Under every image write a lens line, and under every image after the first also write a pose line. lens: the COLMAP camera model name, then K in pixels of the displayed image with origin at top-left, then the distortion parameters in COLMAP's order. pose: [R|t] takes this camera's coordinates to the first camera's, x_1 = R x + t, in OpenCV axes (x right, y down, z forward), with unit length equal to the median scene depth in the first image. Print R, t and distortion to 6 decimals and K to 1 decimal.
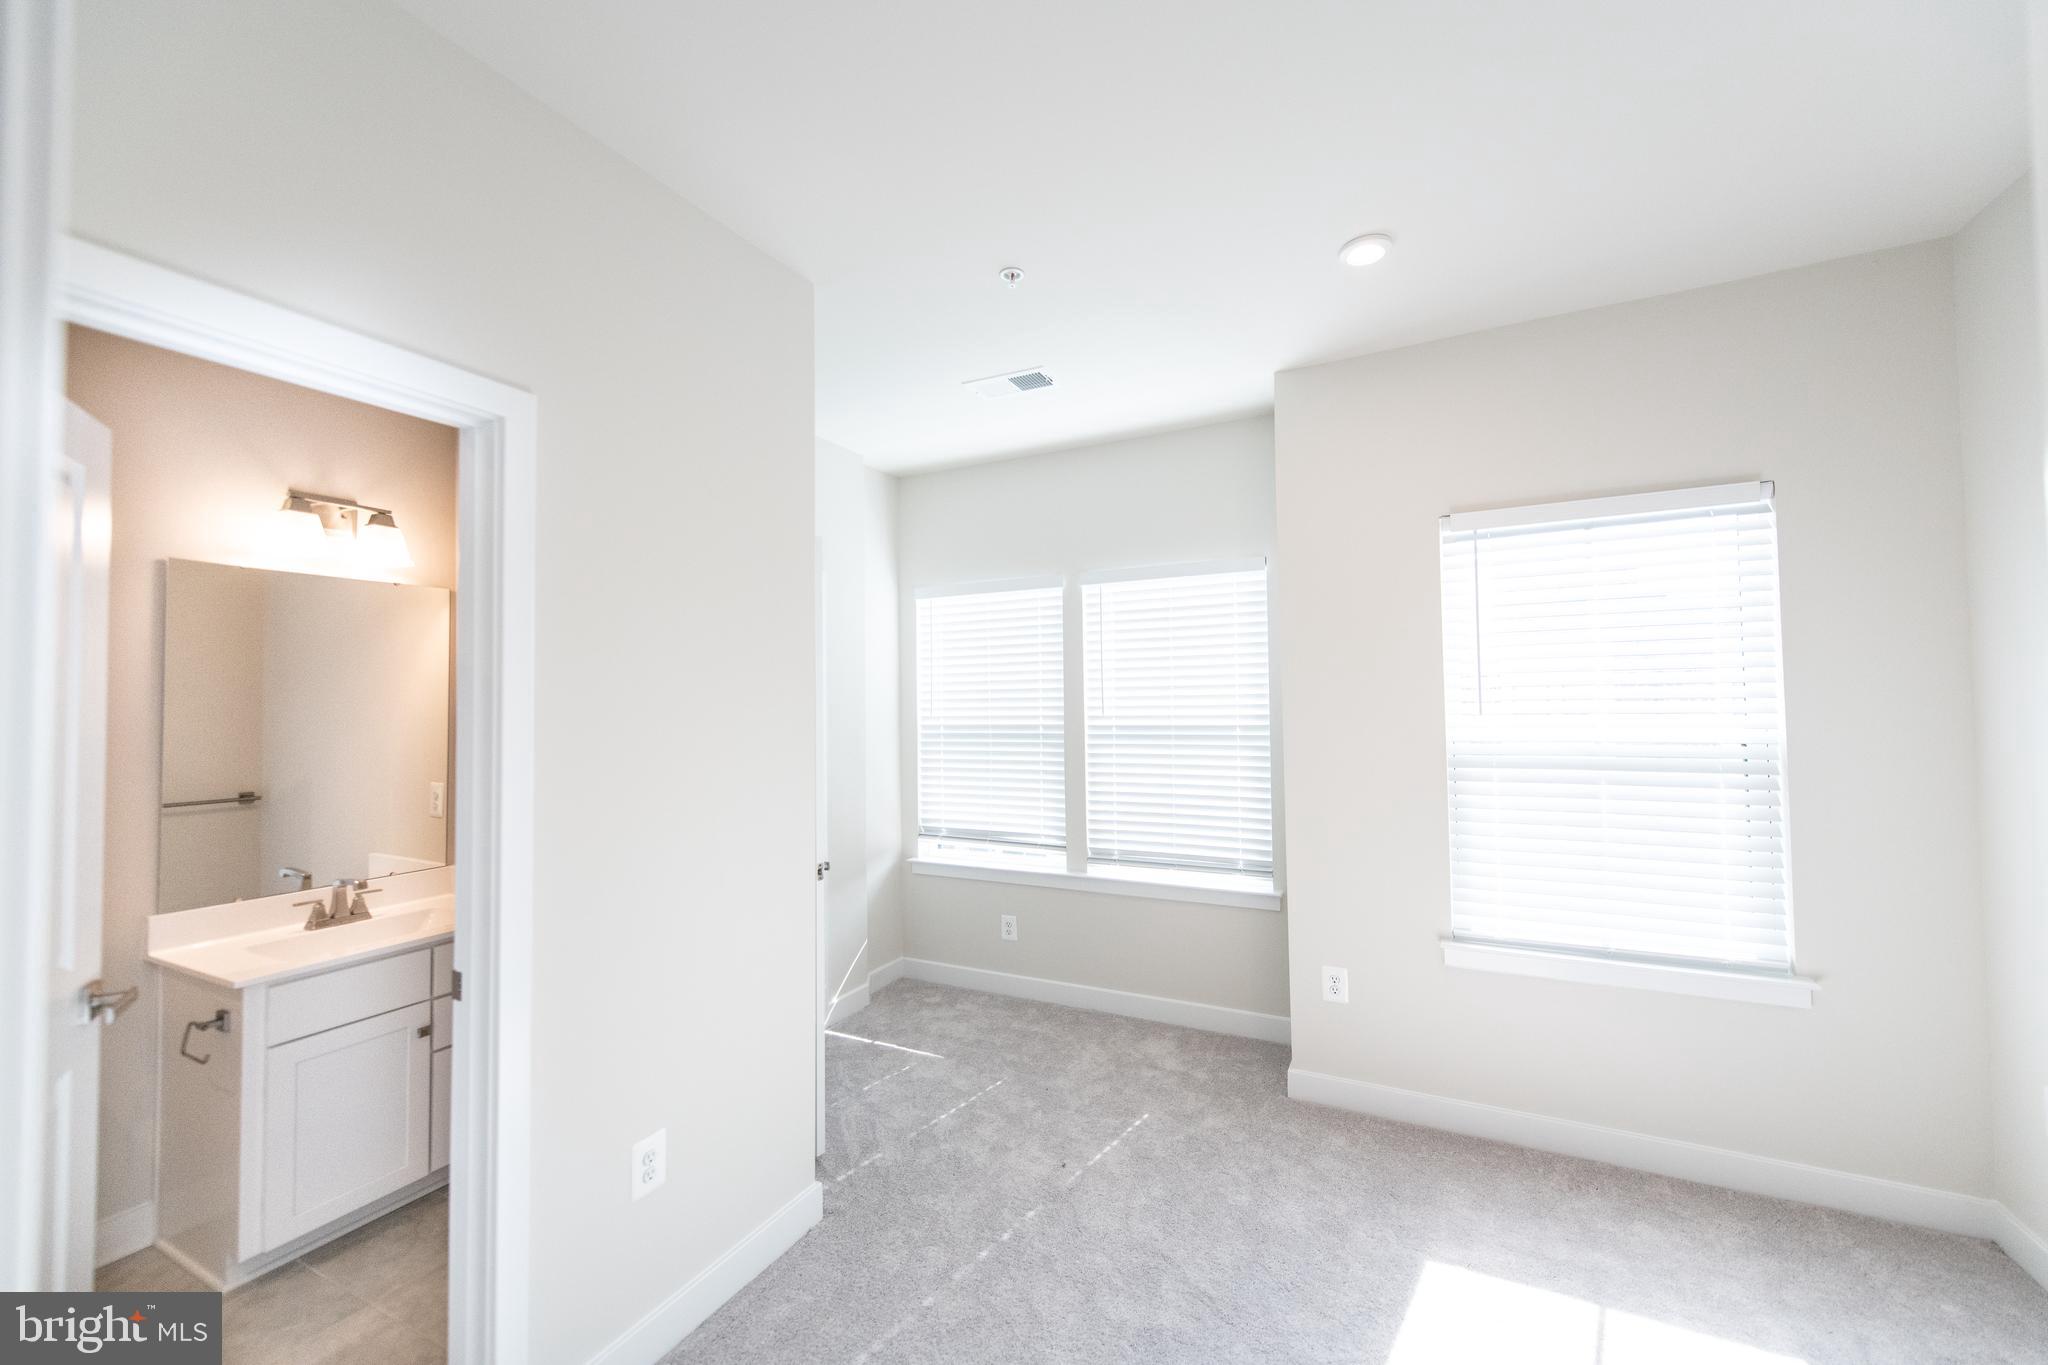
lens RADIAL K [[803.7, 0, 1029.9], [0, 803.7, 676.3], [0, 0, 1]] dist [0.016029, -0.004371]
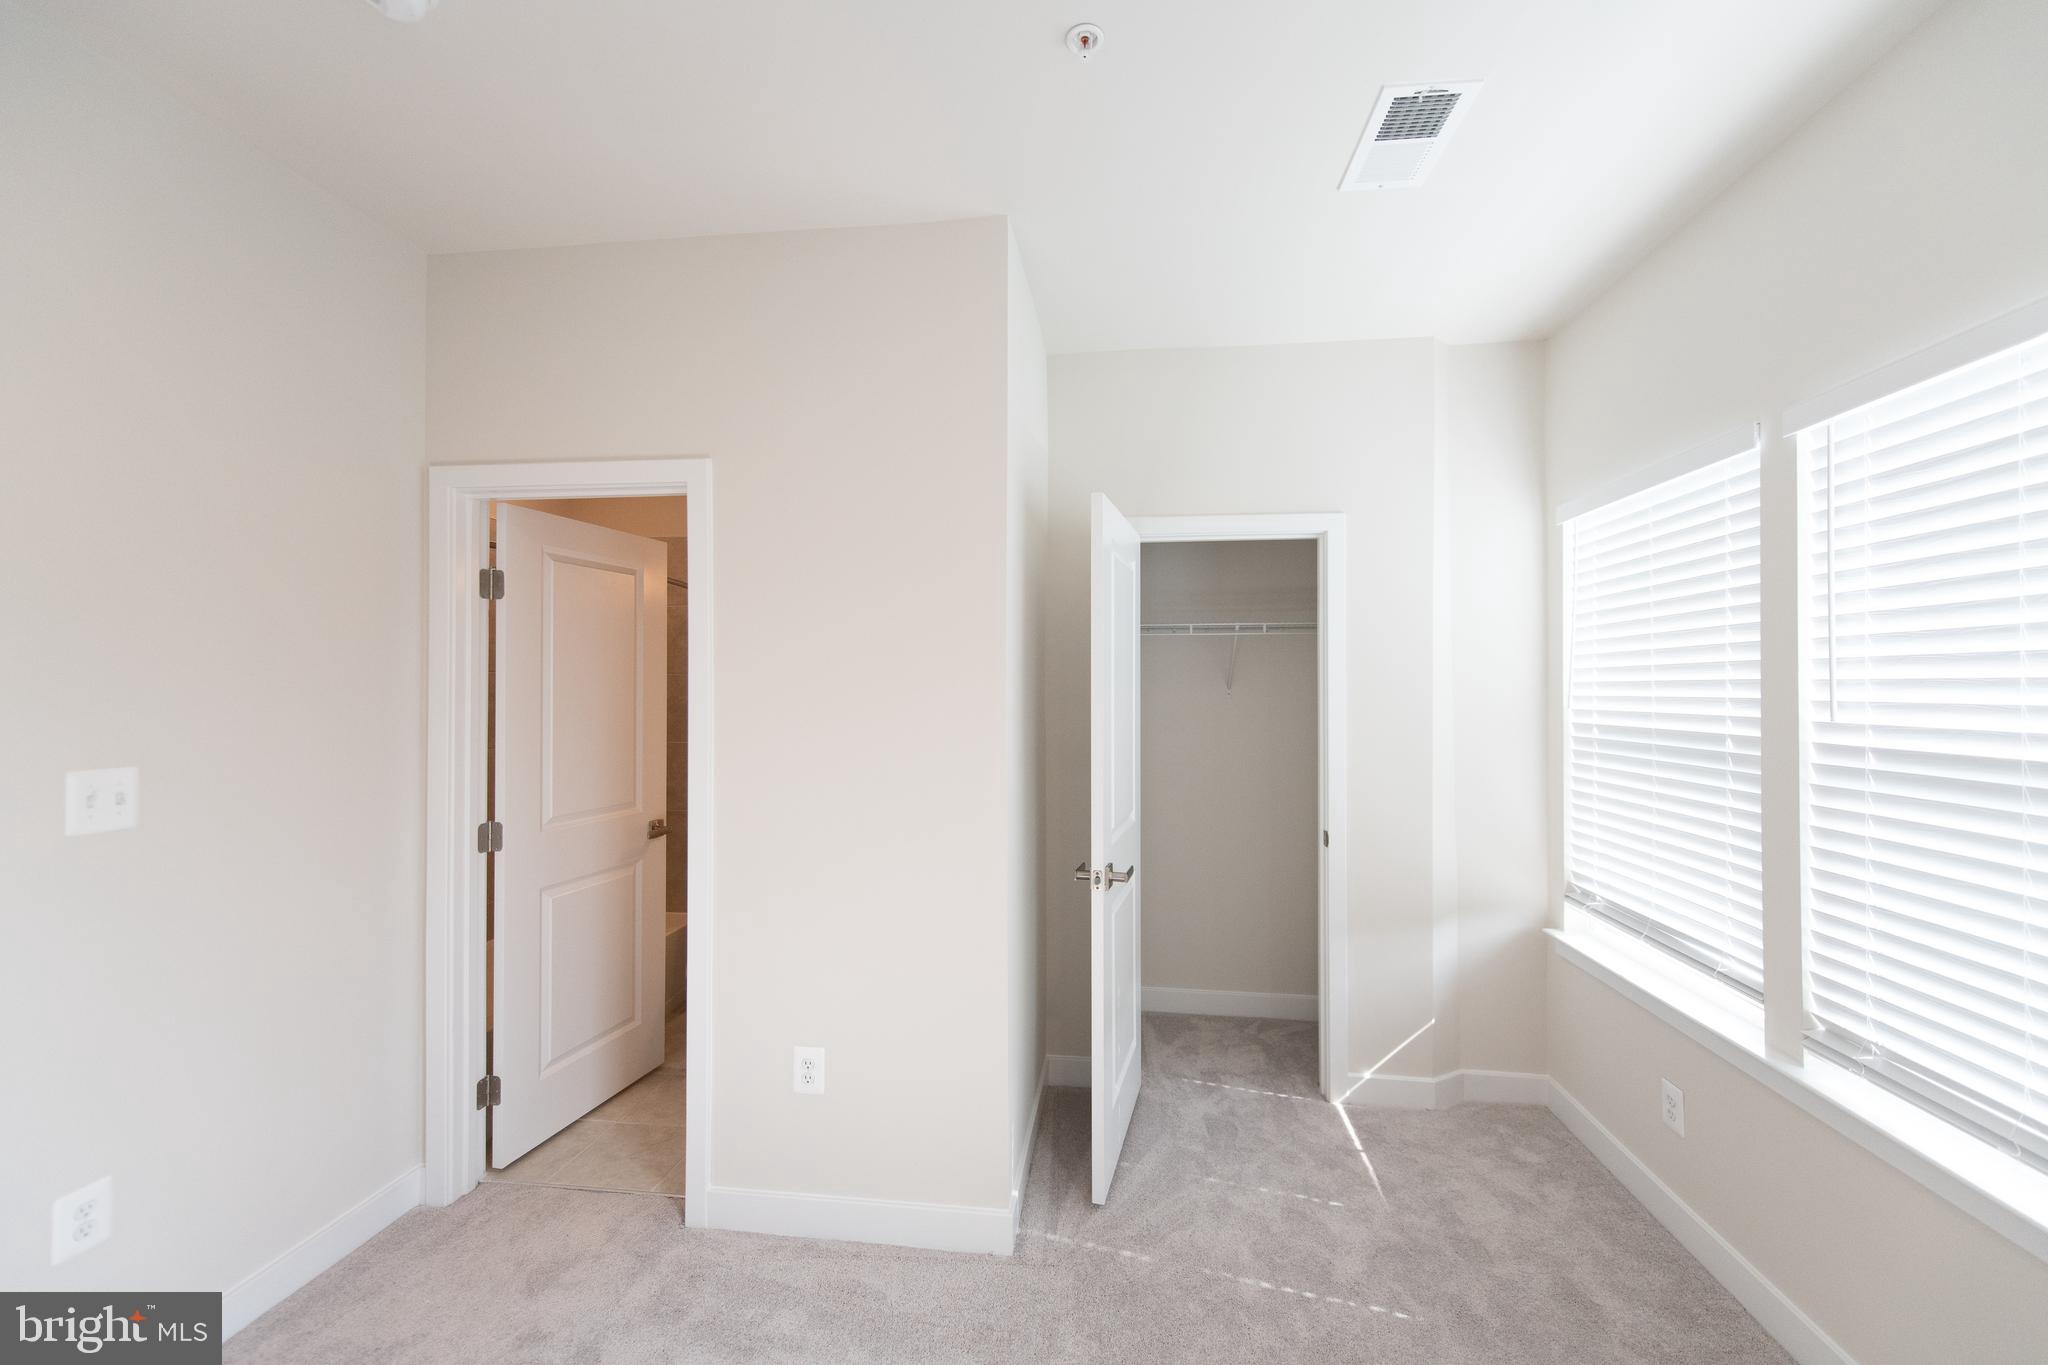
lens RADIAL K [[803.7, 0, 1029.9], [0, 803.7, 676.3], [0, 0, 1]] dist [0.016029, -0.004371]
pose [[0.329200, 0.004281, -0.944251, 0.458314], [0.024030, 0.999628, 0.012910, 0.009123], [0.943954, -0.026940, 0.328975, 0.563112]]
